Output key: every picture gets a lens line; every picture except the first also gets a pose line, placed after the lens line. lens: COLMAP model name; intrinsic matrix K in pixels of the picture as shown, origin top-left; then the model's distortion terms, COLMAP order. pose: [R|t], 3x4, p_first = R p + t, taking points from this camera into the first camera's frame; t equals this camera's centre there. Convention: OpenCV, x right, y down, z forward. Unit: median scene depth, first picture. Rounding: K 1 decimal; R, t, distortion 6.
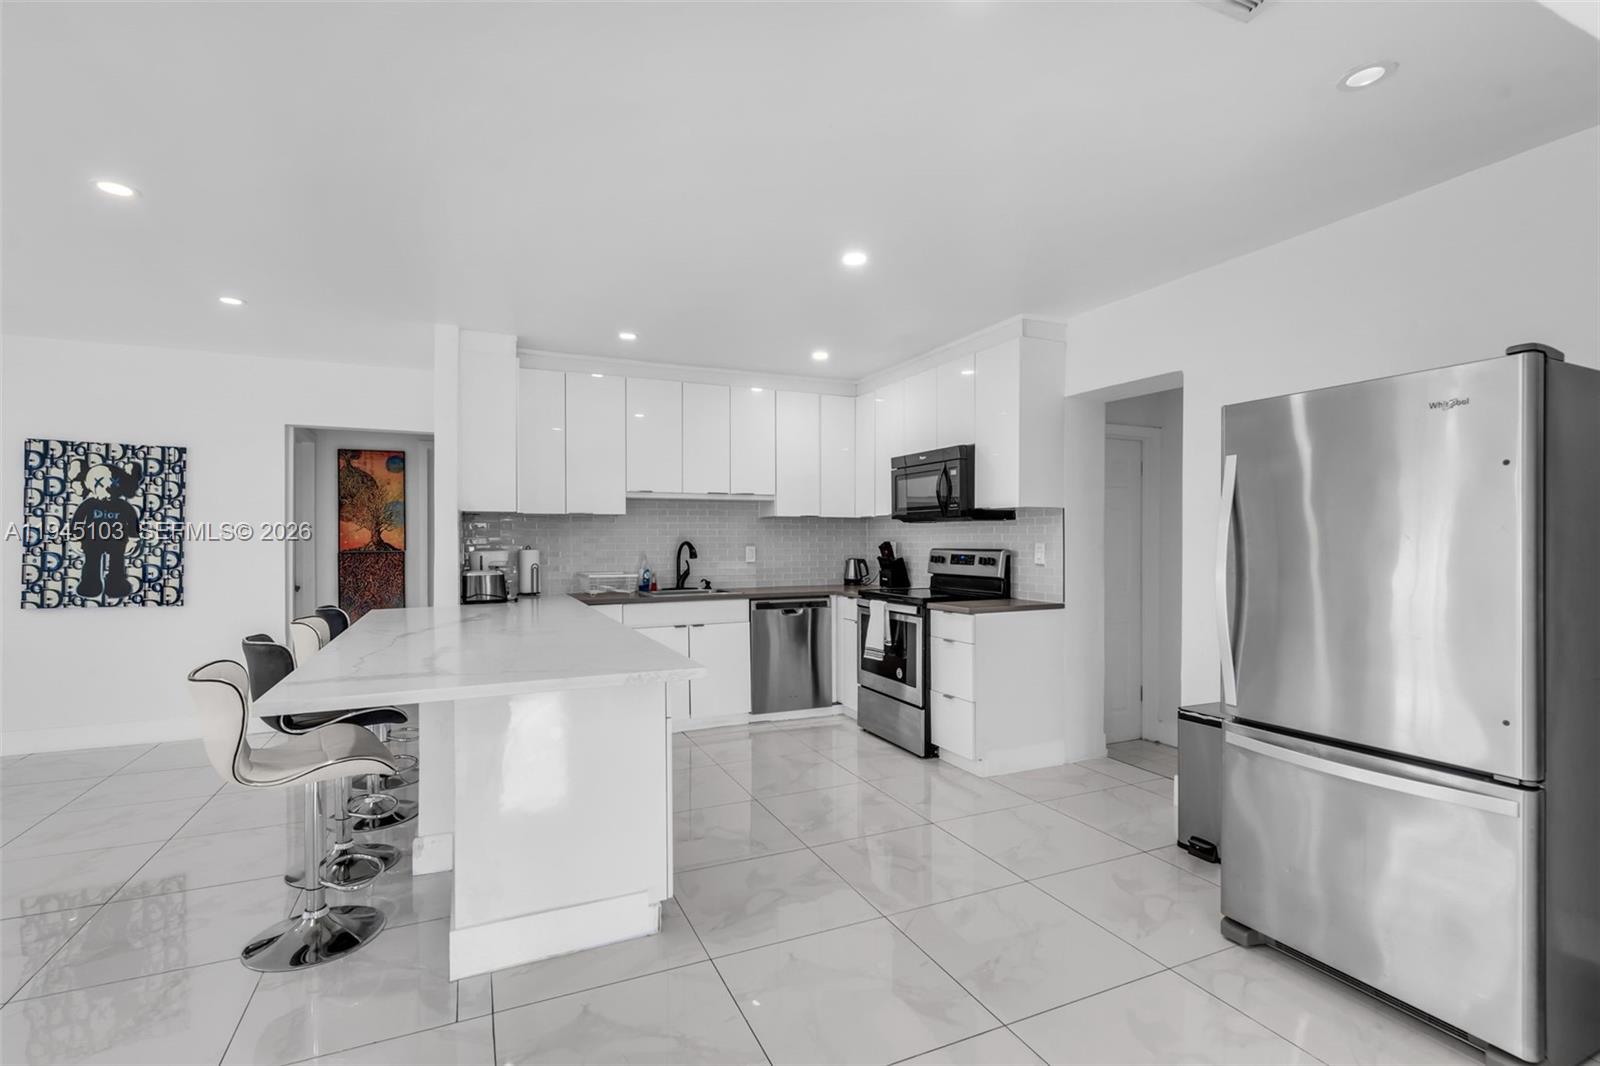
lens RADIAL K [[733.3, 0, 796.9], [0, 733.3, 535.1], [0, 0, 1]] dist [-0.000214, 0.000708]
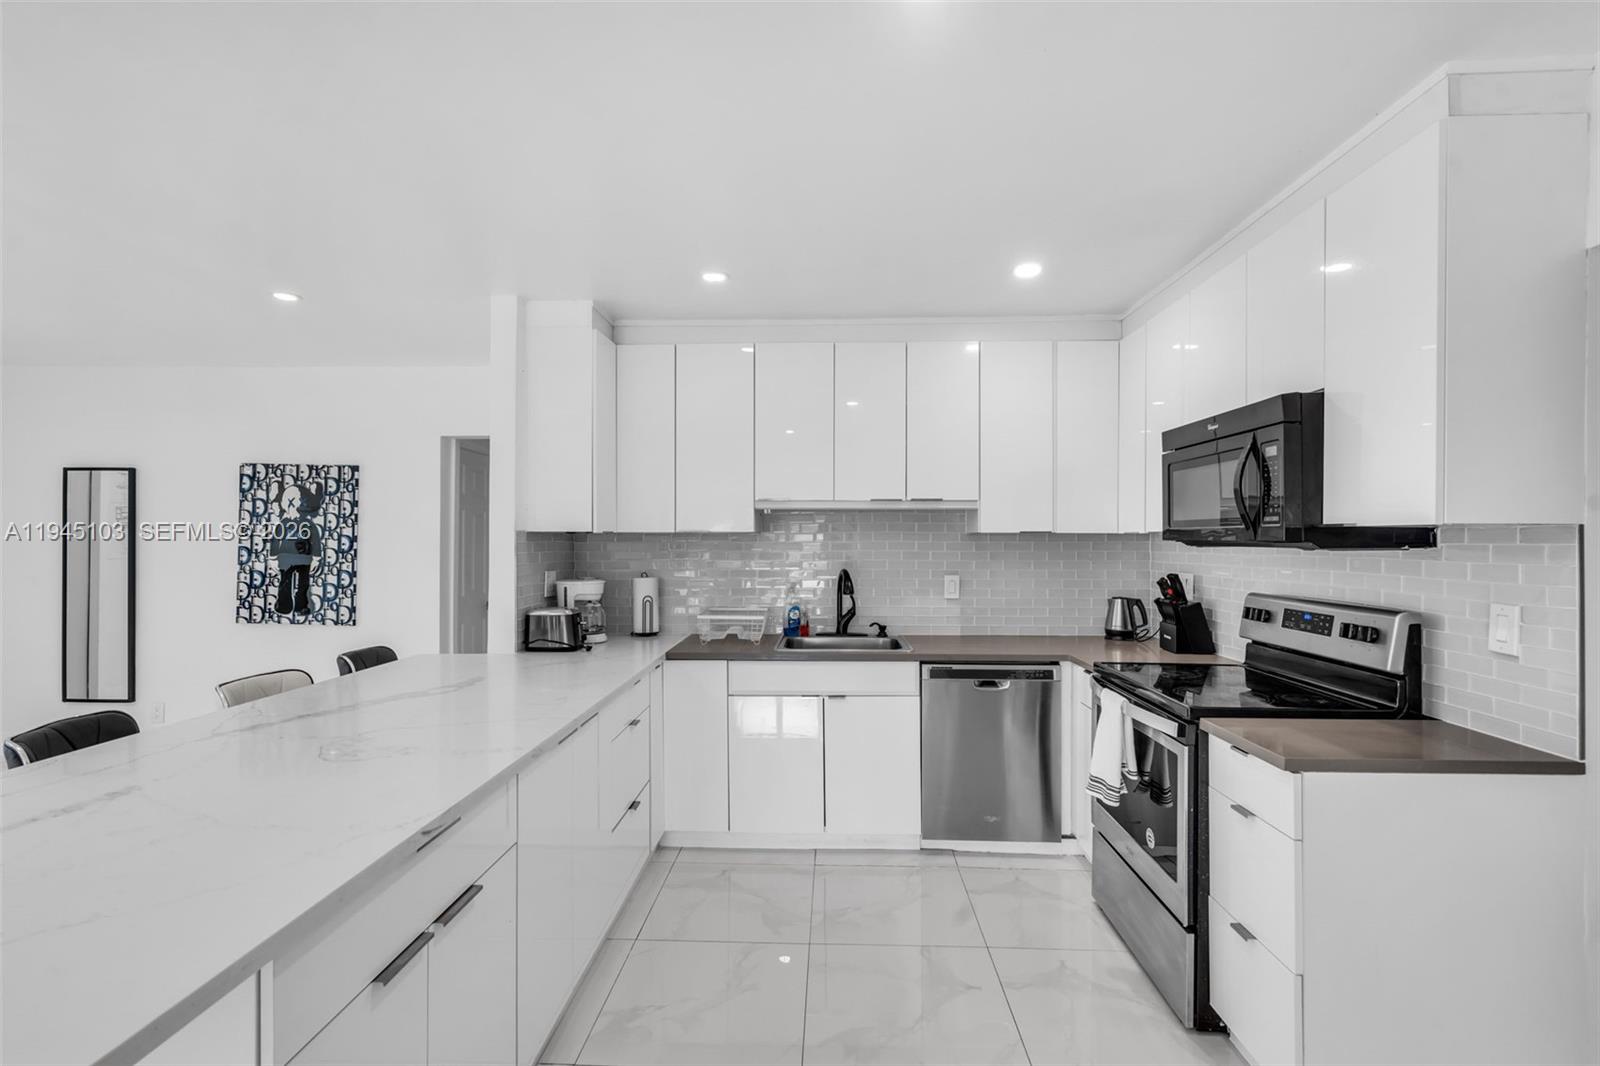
lens RADIAL K [[733.3, 0, 796.9], [0, 733.3, 535.1], [0, 0, 1]] dist [-0.000214, 0.000708]
pose [[0.893327, 0.001195, -0.449405, 0.139982], [-0.001826, 0.999998, -0.000971, -0.026126], [0.449403, 0.001688, 0.893328, 0.390469]]
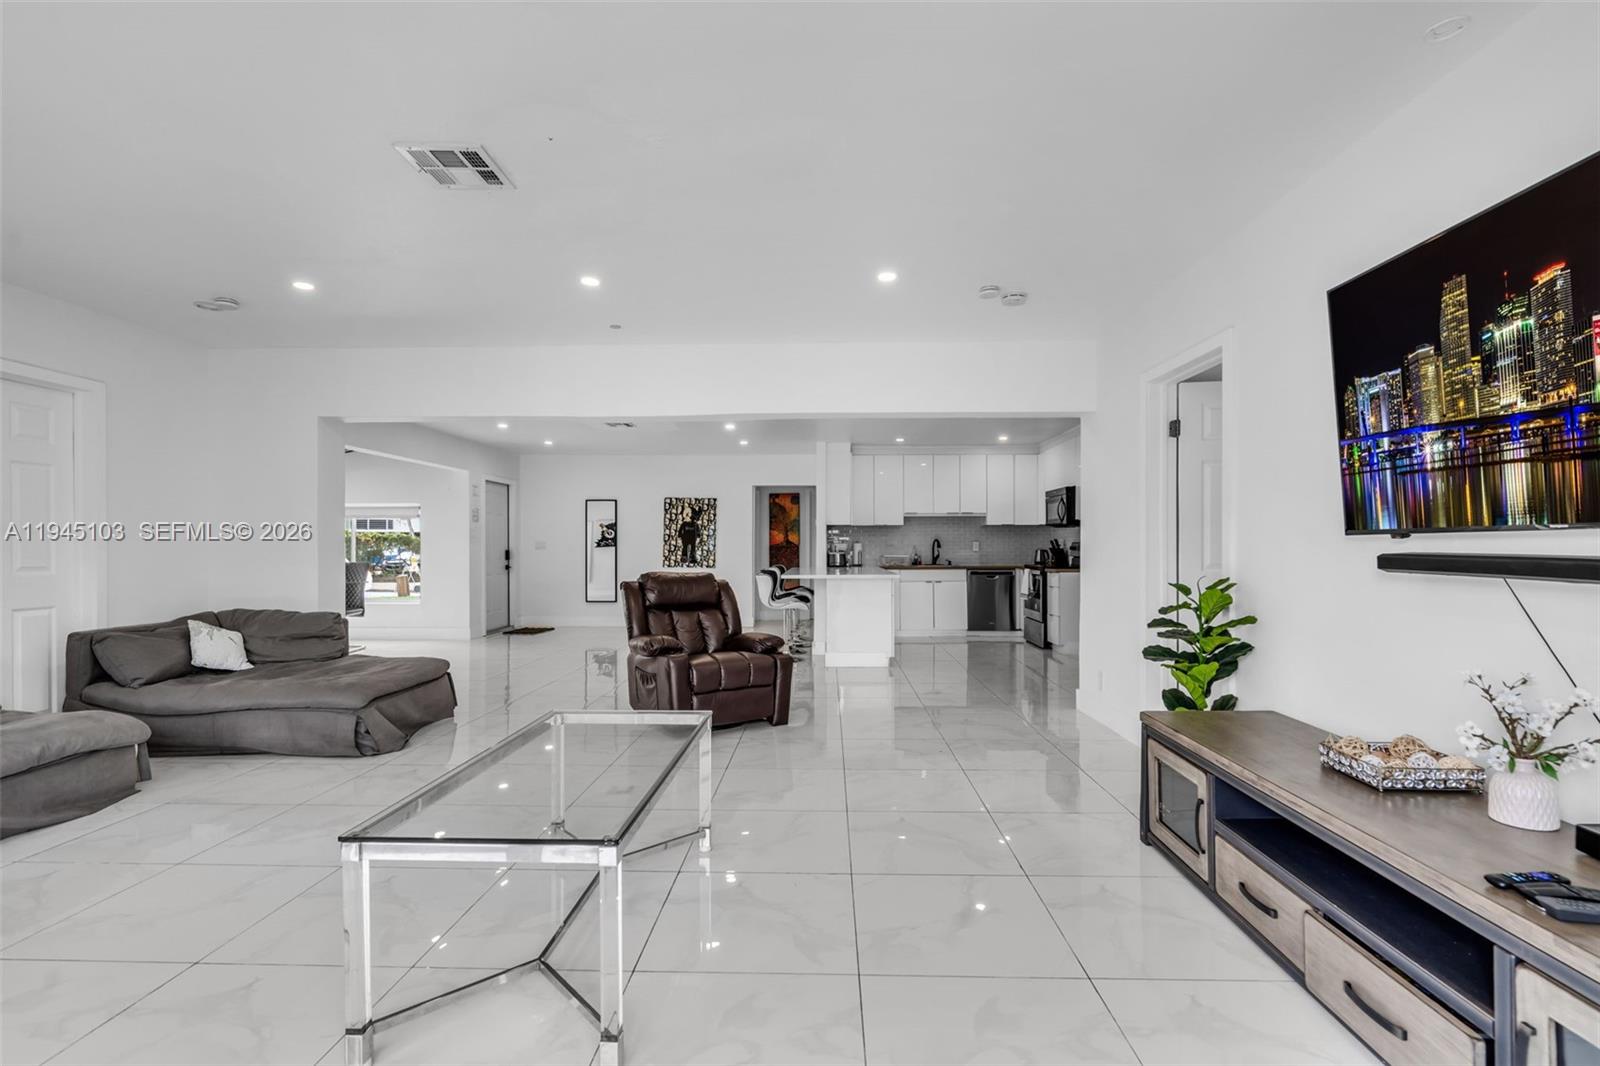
lens RADIAL K [[733.3, 0, 796.9], [0, 733.3, 535.1], [0, 0, 1]] dist [-0.000214, 0.000708]
pose [[0.893806, -0.007310, -0.448394, 0.415131], [0.002189, 0.999926, -0.011938, 0.022525], [0.448448, 0.009689, 0.893756, -0.932707]]
